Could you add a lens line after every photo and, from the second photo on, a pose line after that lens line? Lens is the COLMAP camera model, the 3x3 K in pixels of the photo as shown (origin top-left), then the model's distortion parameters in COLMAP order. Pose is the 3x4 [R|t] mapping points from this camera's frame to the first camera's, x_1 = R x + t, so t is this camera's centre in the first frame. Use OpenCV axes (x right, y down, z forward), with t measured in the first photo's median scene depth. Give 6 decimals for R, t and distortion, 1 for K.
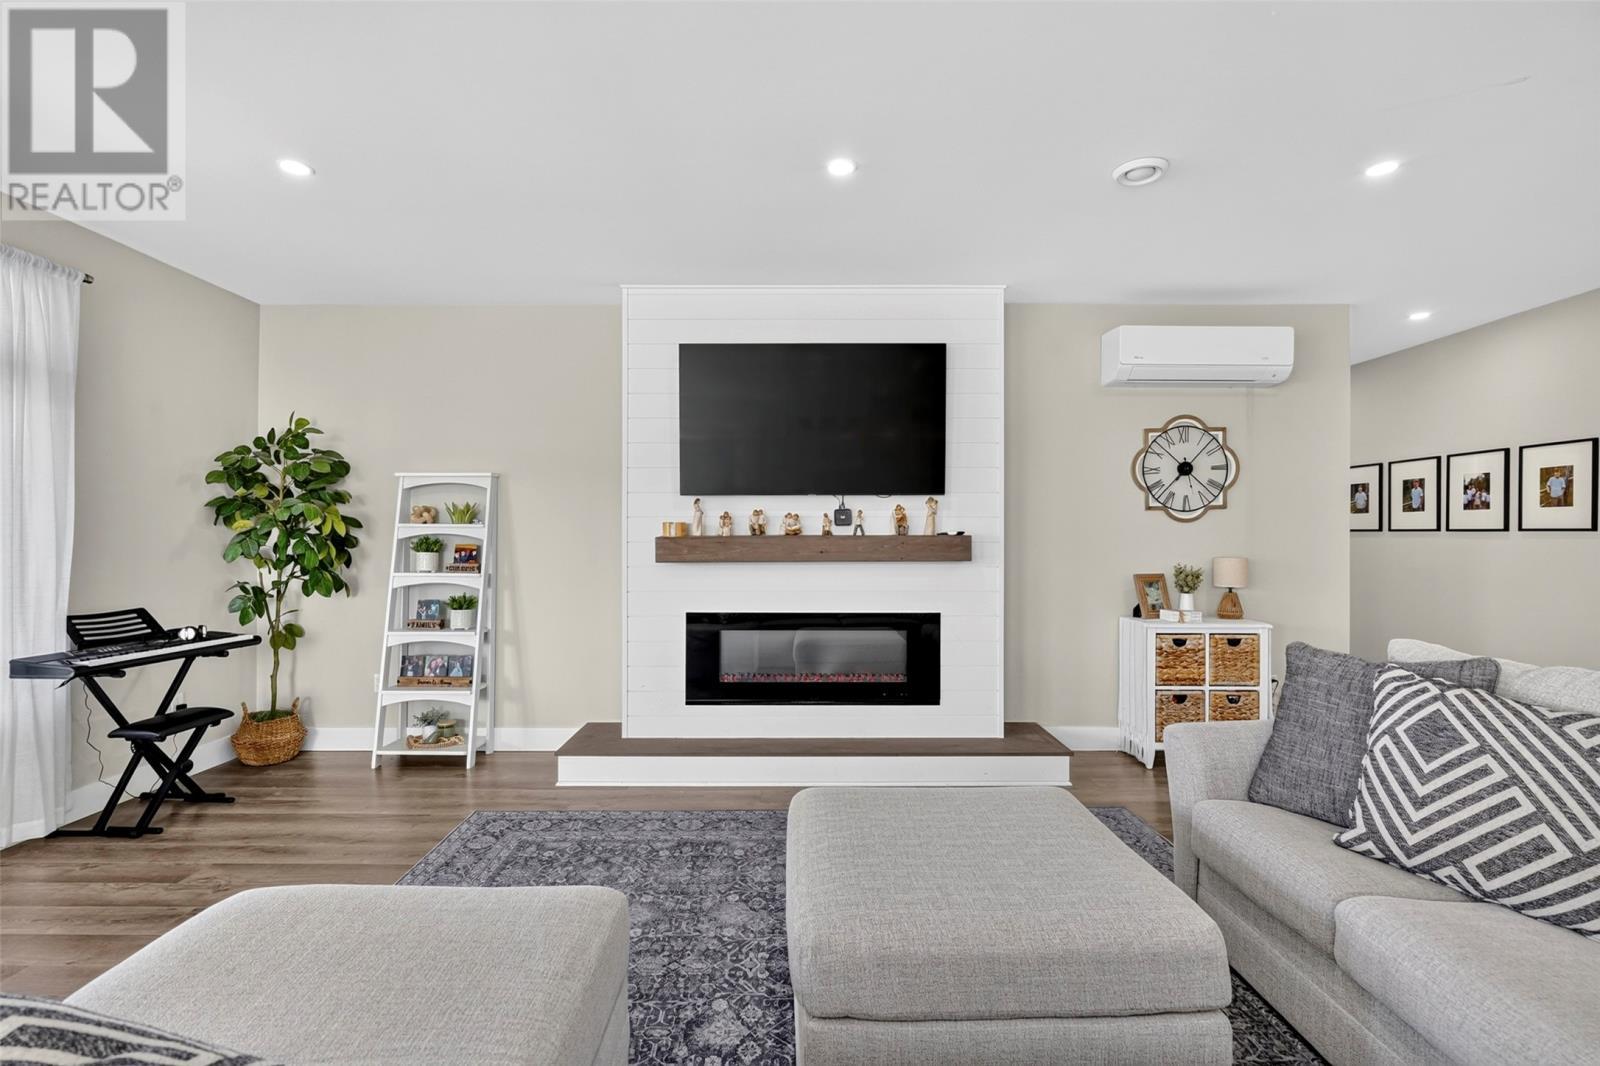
lens RADIAL K [[715.1, 0, 801.3], [0, 715.1, 524.9], [0, 0, 1]] dist [-0.010376, 0.000461]
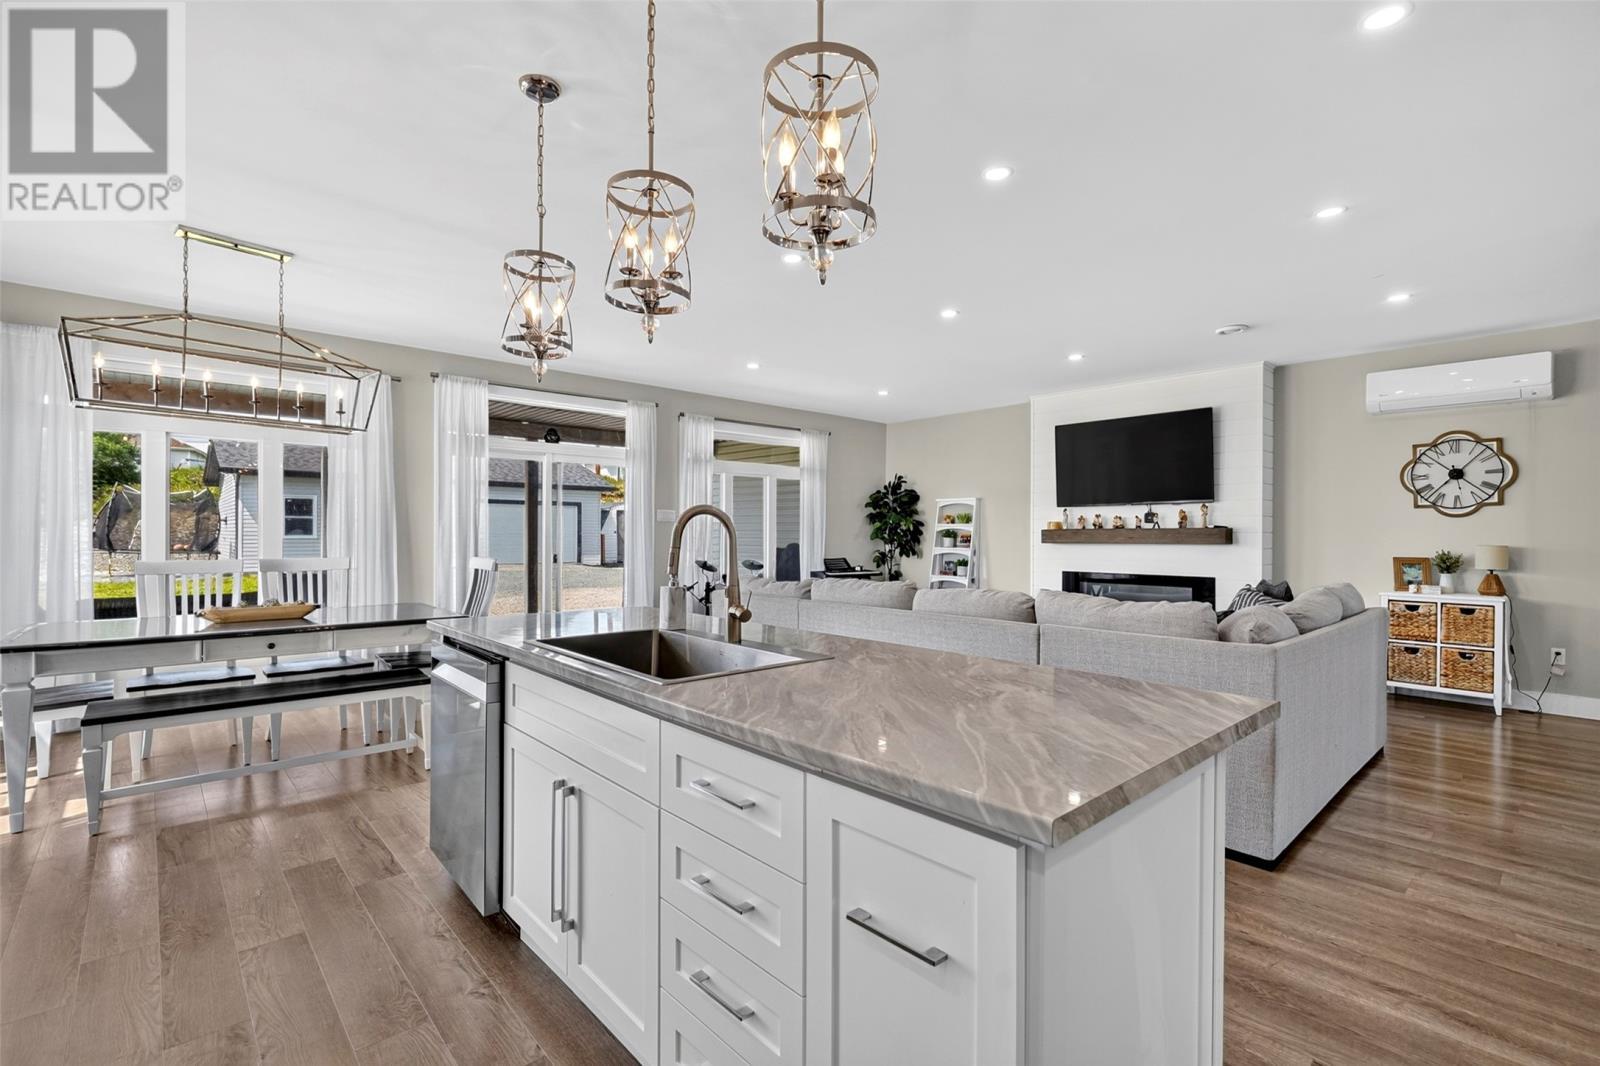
lens RADIAL K [[715.1, 0, 800.1], [0, 715.1, 532.1], [0, 0, 1]] dist [-0.010376, 0.000461]
pose [[0.672689, -0.000312, -0.739925, 0.722120], [0.001136, 0.999999, 0.000612, 0.021169], [0.739924, -0.001252, 0.672689, -0.708909]]
